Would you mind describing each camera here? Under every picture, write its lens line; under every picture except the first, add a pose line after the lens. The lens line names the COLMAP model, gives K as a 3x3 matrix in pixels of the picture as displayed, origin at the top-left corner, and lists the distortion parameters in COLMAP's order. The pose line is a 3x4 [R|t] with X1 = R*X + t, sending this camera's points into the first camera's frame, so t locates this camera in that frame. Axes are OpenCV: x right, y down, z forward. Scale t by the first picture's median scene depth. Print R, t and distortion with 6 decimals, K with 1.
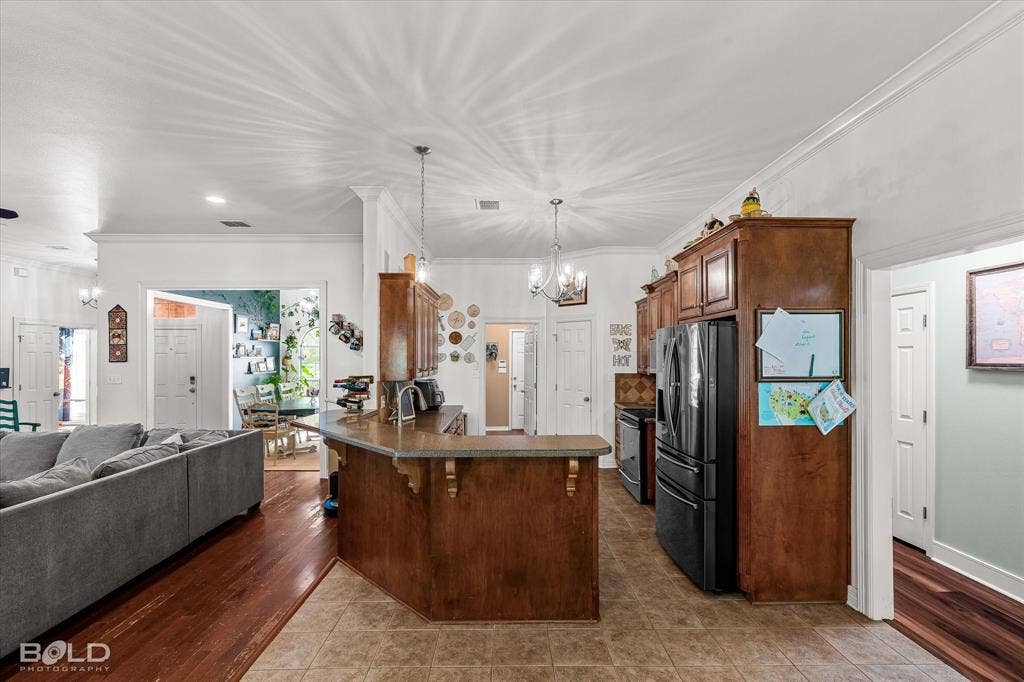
lens RADIAL K [[450.5, 0, 511.9], [0, 450.5, 355.0], [0, 0, 1]] dist [0.000386, 0.000615]
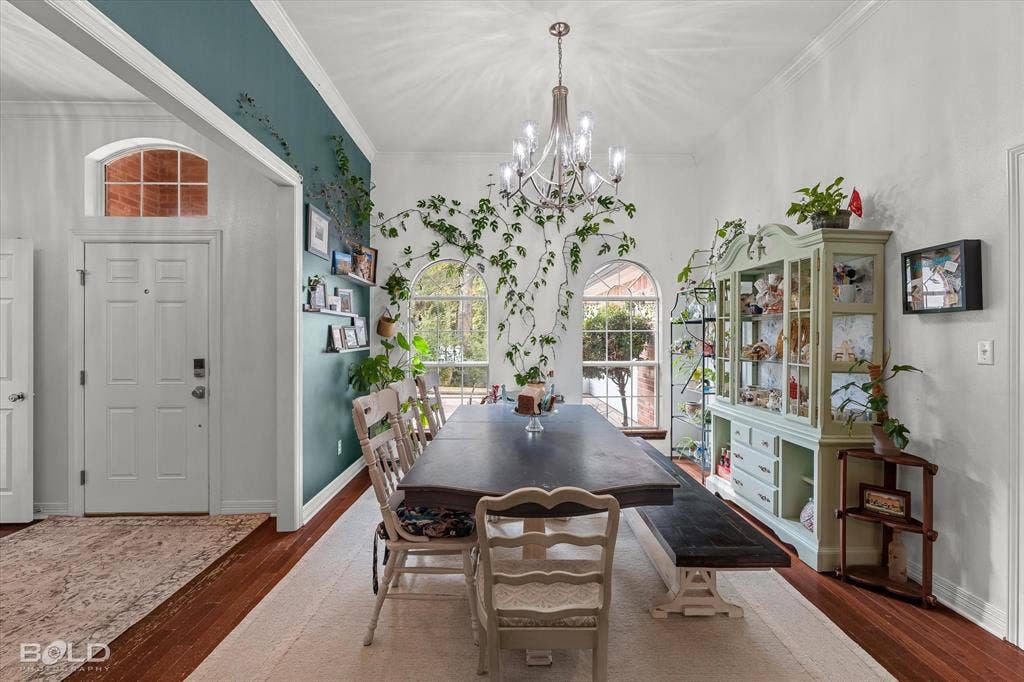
lens RADIAL K [[455.2, 0, 510.7], [0, 455.2, 333.3], [0, 0, 1]] dist [-0.001041, 0.000611]
pose [[0.999988, 0.000530, 0.004936, -0.534163], [-0.000526, 1.000000, -0.000843, 0.030711], [-0.004936, 0.000841, 0.999987, 0.730457]]
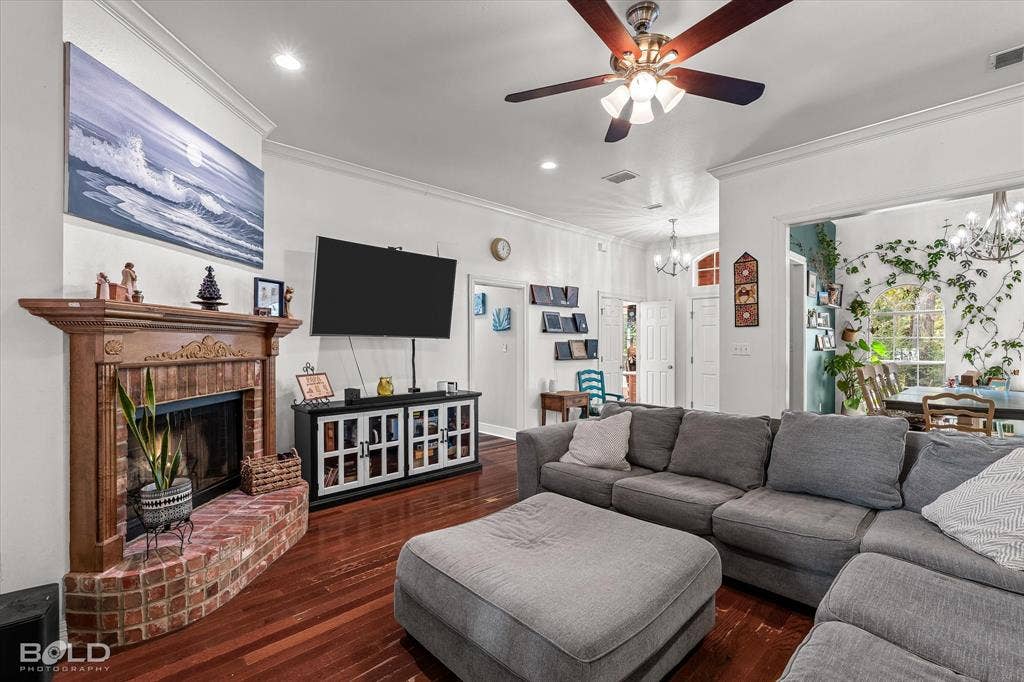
lens RADIAL K [[458.2, 0, 515.5], [0, 458.2, 343.6], [0, 0, 1]] dist [0.001741, 0.000761]
pose [[0.679066, 0.001226, -0.734076, -0.470878], [0.002493, 0.999989, 0.003976, 0.033468], [0.734073, -0.004530, 0.679056, 0.148800]]
